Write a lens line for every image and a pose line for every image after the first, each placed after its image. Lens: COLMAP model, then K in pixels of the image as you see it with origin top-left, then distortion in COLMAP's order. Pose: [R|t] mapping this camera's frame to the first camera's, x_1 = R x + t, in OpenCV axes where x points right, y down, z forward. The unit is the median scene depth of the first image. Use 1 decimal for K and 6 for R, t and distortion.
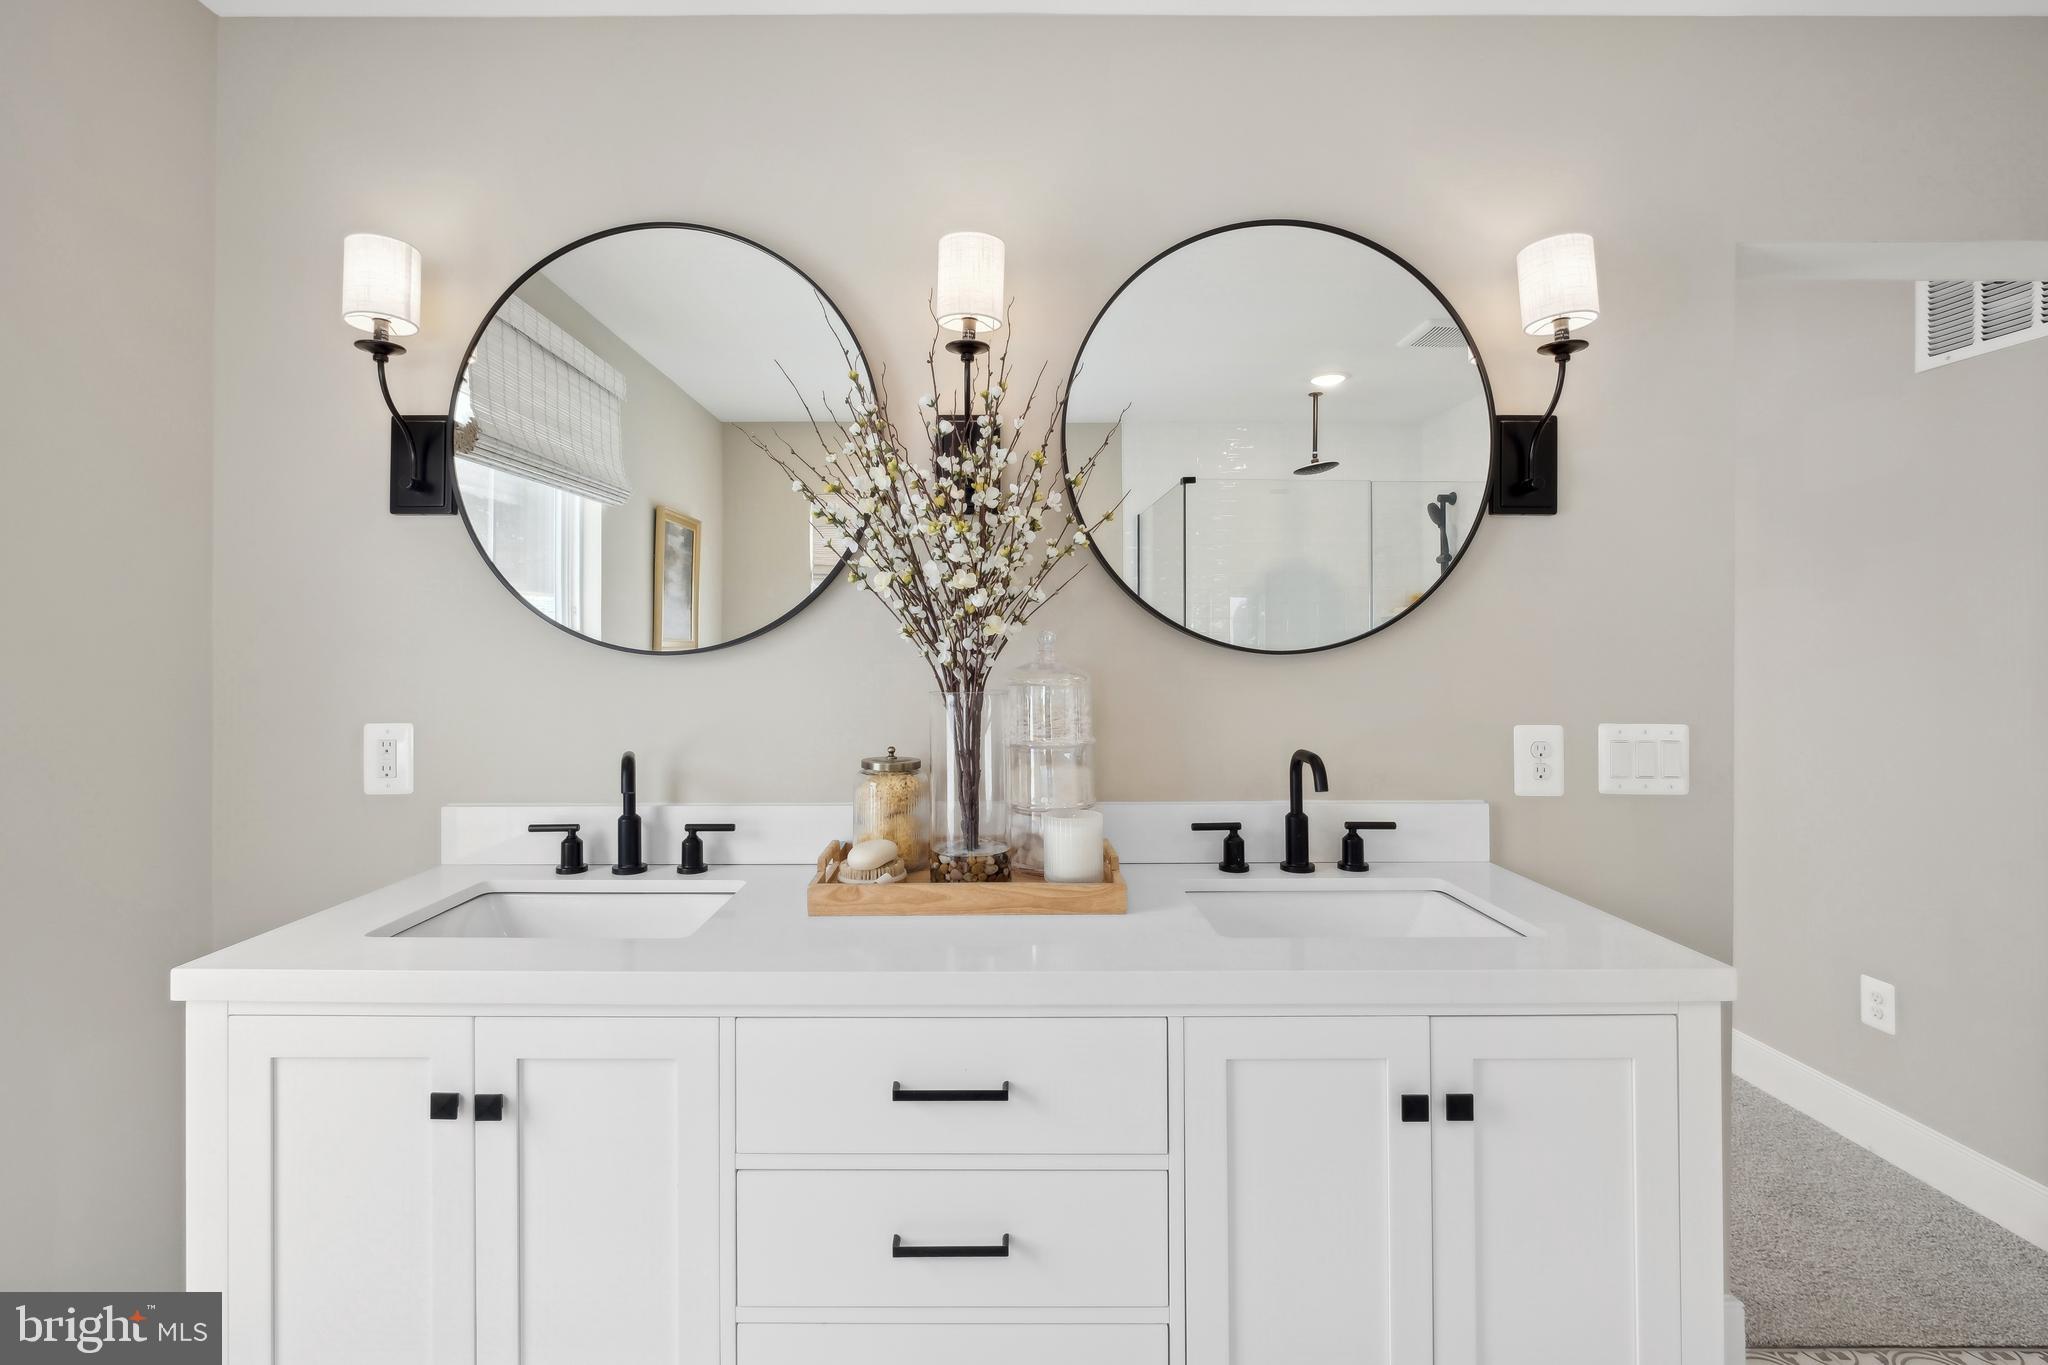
lens RADIAL K [[864.9, 0, 1020.7], [0, 864.9, 665.2], [0, 0, 1]] dist [-0.001033, -0.000084]
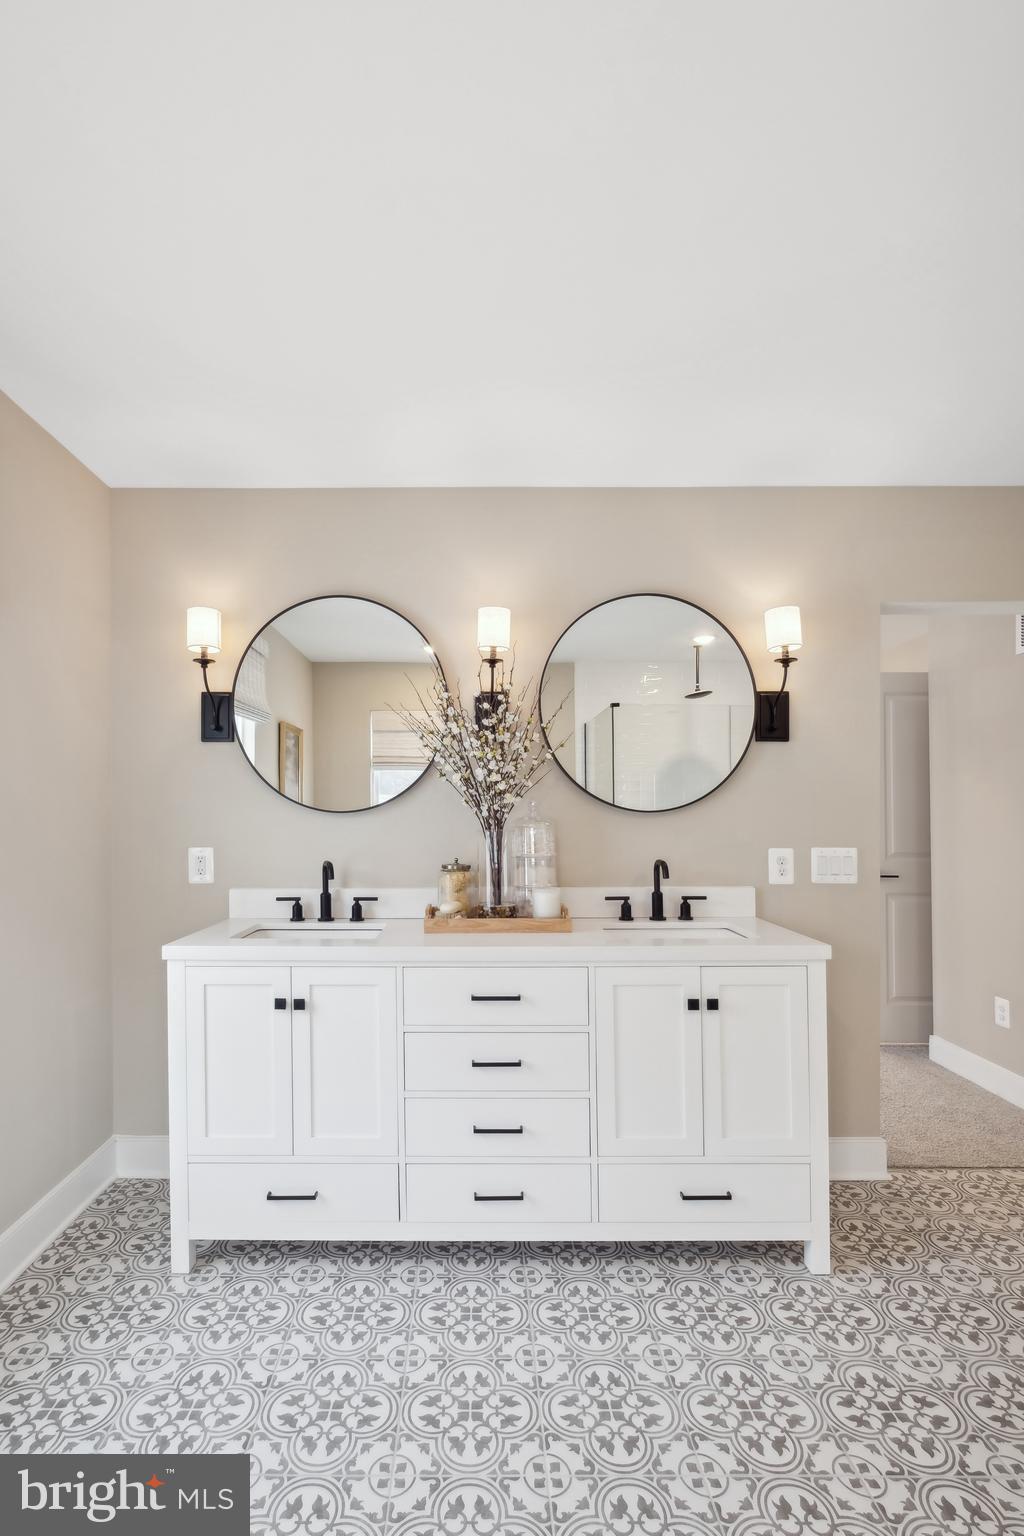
lens RADIAL K [[648.7, 0, 512.0], [0, 648.7, 768.0], [0, 0, 1]] dist [-0.001033, -0.000084]
pose [[0.999875, 0.000084, 0.015839, -0.043567], [0.001305, 0.996151, -0.087646, 0.017698], [-0.015785, 0.087655, 0.996026, -0.541506]]
